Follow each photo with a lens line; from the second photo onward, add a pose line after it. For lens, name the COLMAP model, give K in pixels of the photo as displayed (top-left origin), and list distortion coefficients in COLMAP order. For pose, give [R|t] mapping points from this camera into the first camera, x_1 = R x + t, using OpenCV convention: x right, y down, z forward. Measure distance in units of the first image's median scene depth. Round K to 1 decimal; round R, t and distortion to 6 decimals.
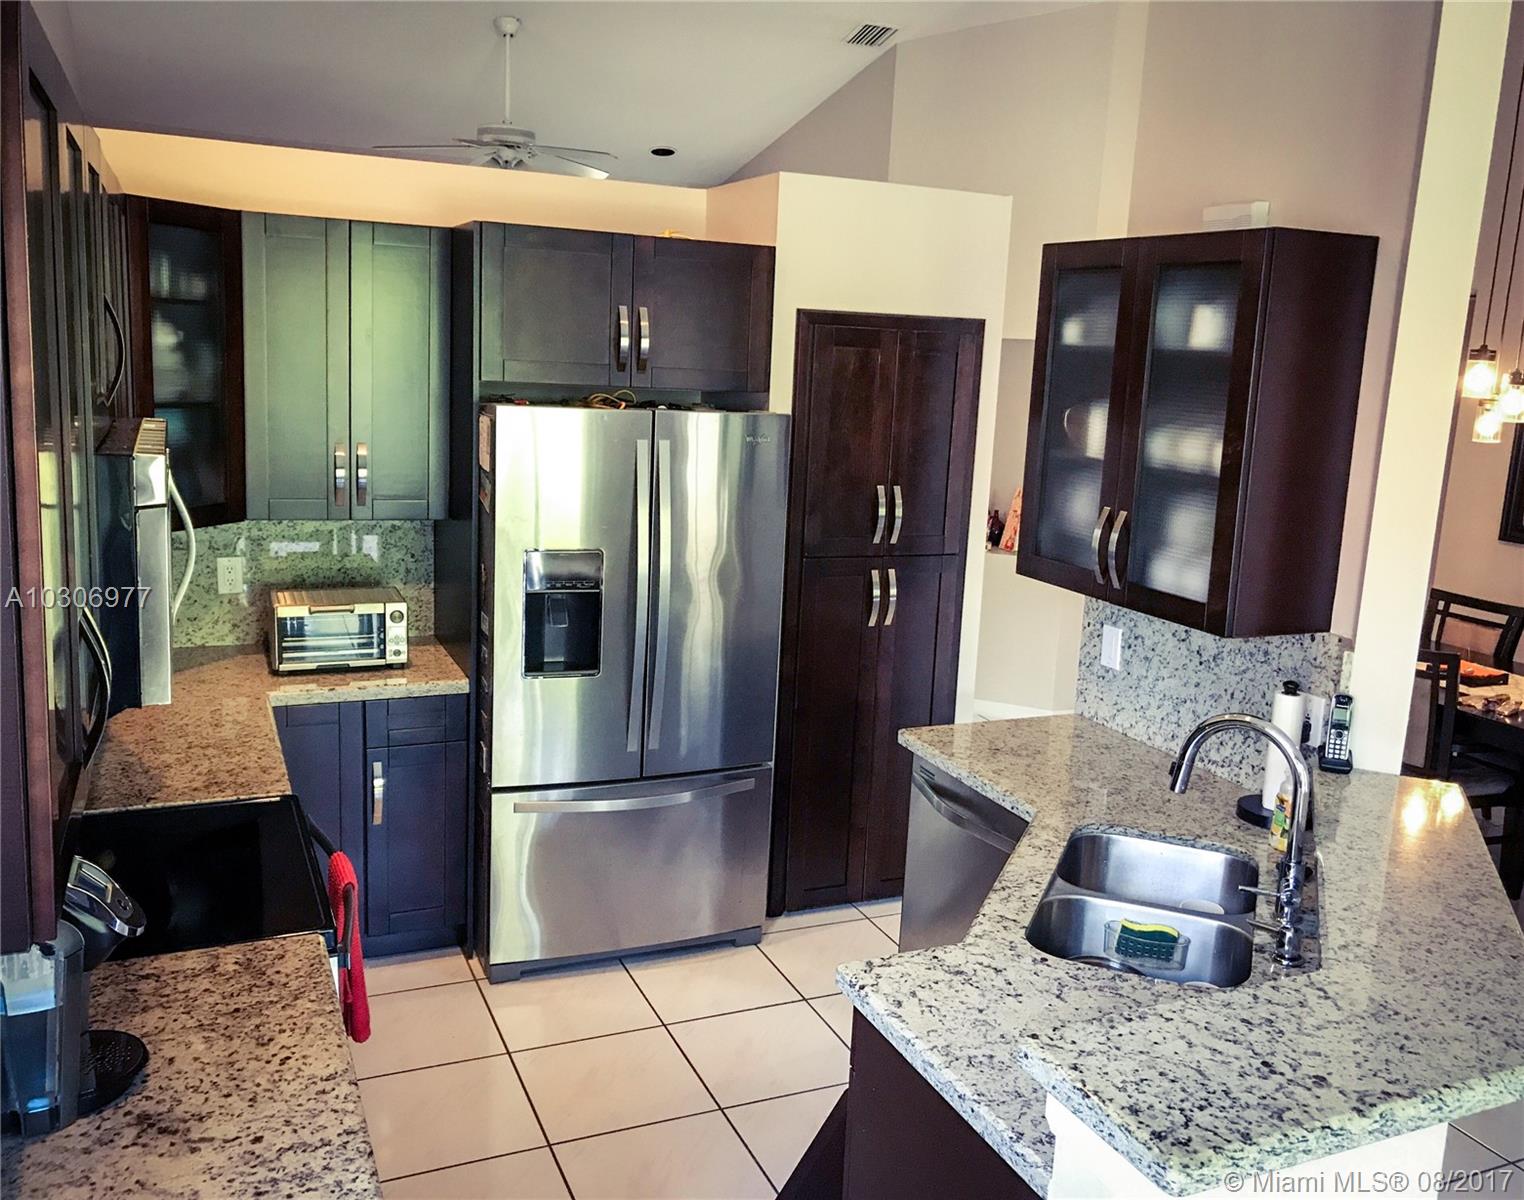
lens RADIAL K [[1322.1, 0, 768.0], [0, 1322.1, 596.4], [0, 0, 1]] dist [0.010172, 0.005527]
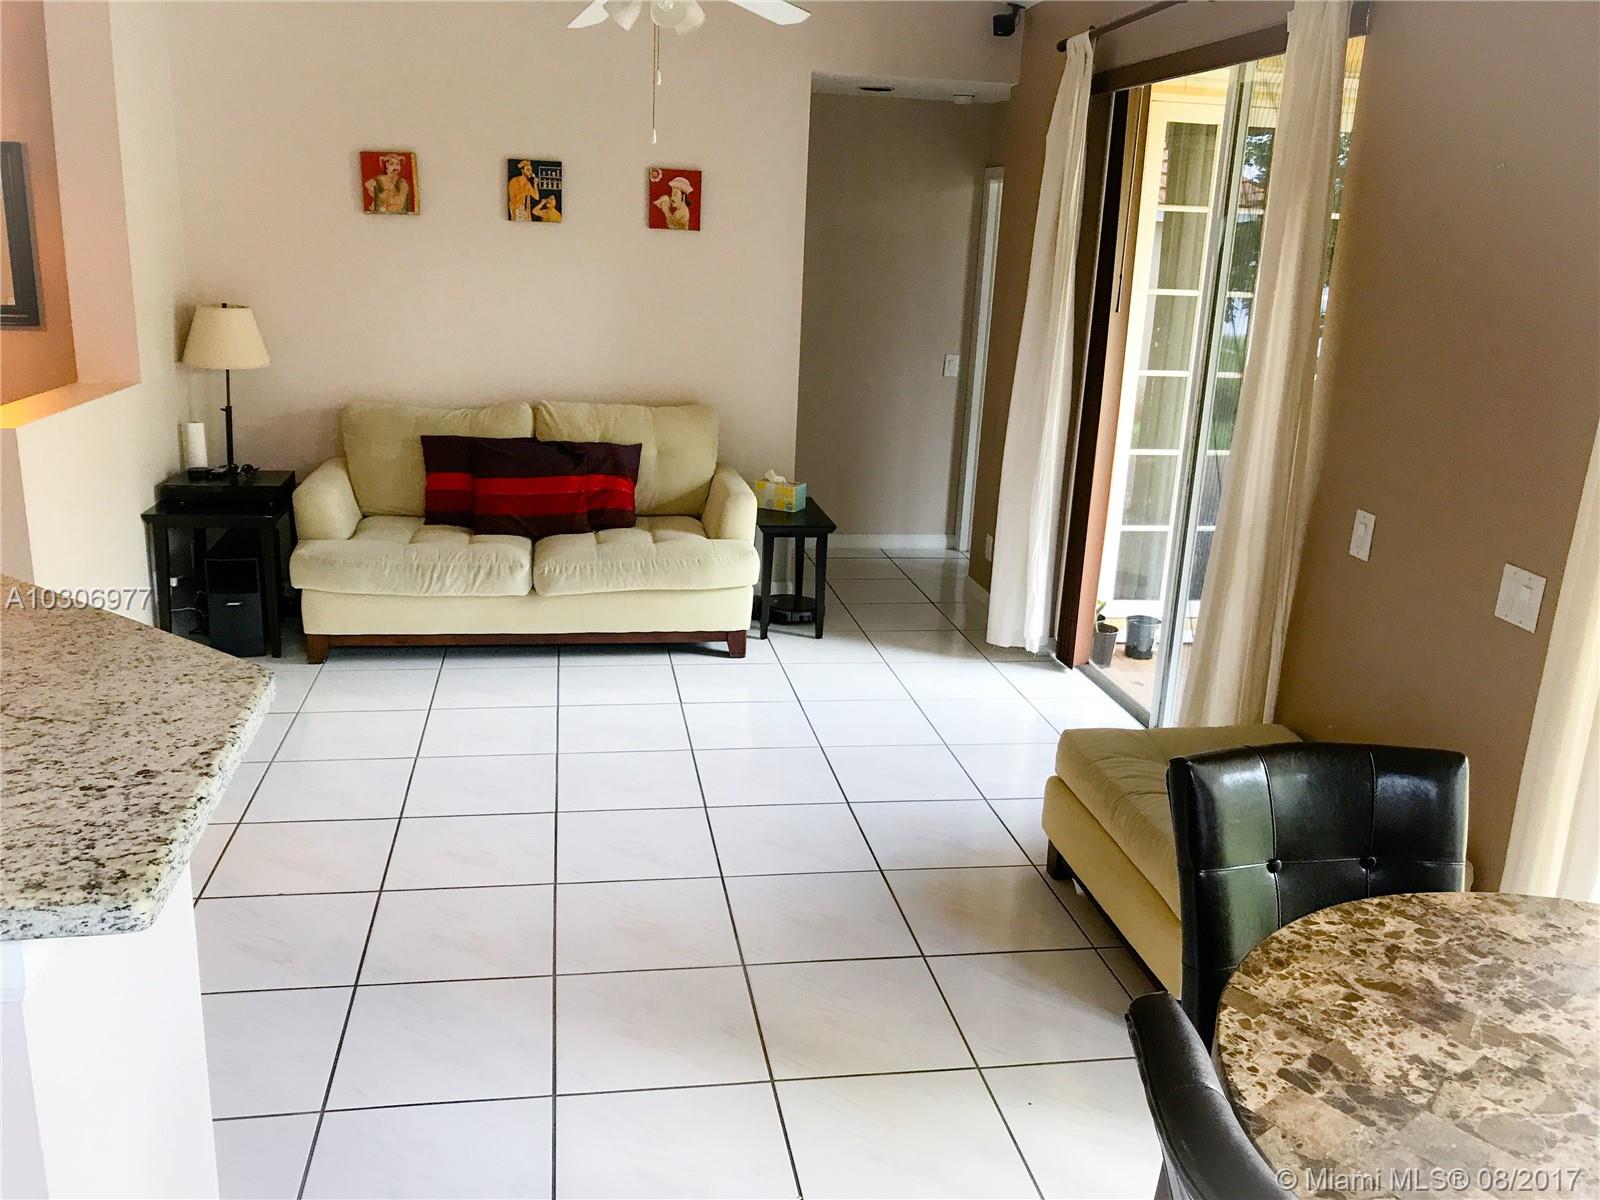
lens RADIAL K [[1335.0, 0, 801.9], [0, 1335.0, 599.1], [0, 0, 1]] dist [-0.003943, -0.012921]
pose [[0.244501, -0.298093, 0.922692, -0.280811], [0.160074, 0.950925, 0.264797, 0.079027], [-0.956345, 0.082956, 0.280219, 0.297195]]
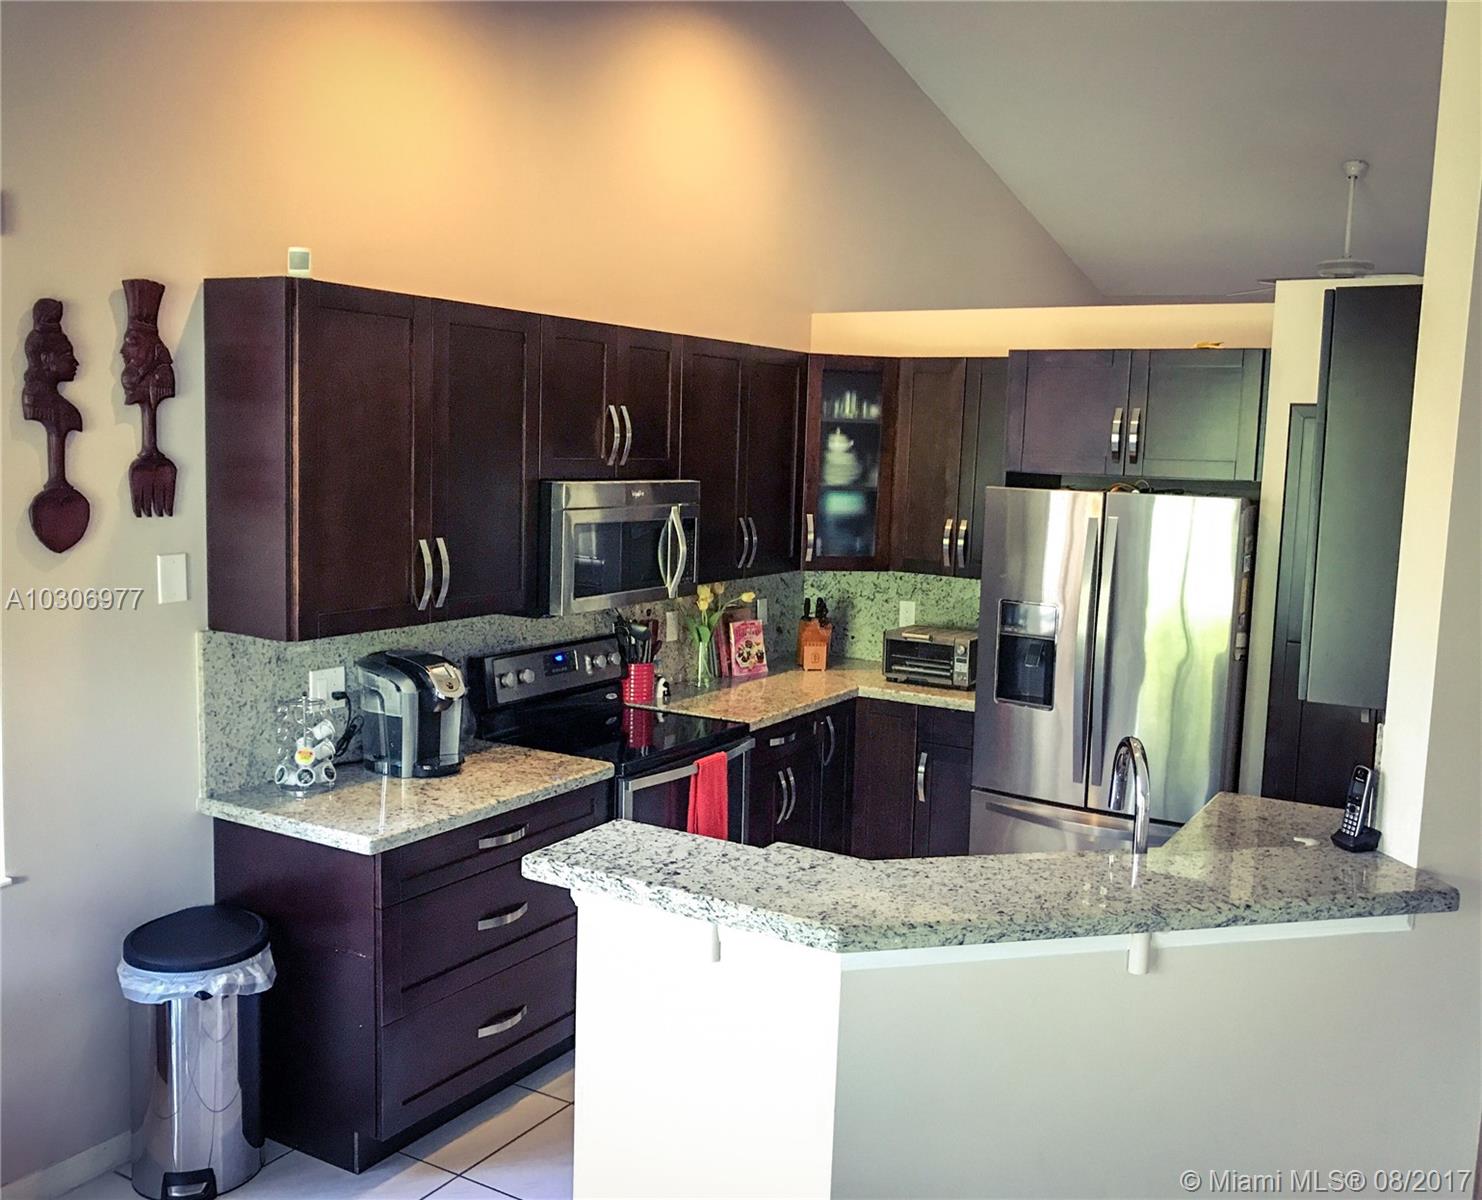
lens RADIAL K [[1296.3, 0, 748.0], [0, 1296.3, 592.8], [0, 0, 1]] dist [0.077606, 0.001727]
pose [[0.576795, 0.061378, -0.814580, 1.621678], [-0.152008, 0.987821, -0.033203, 0.086668], [0.802622, 0.142974, 0.579100, 0.169298]]
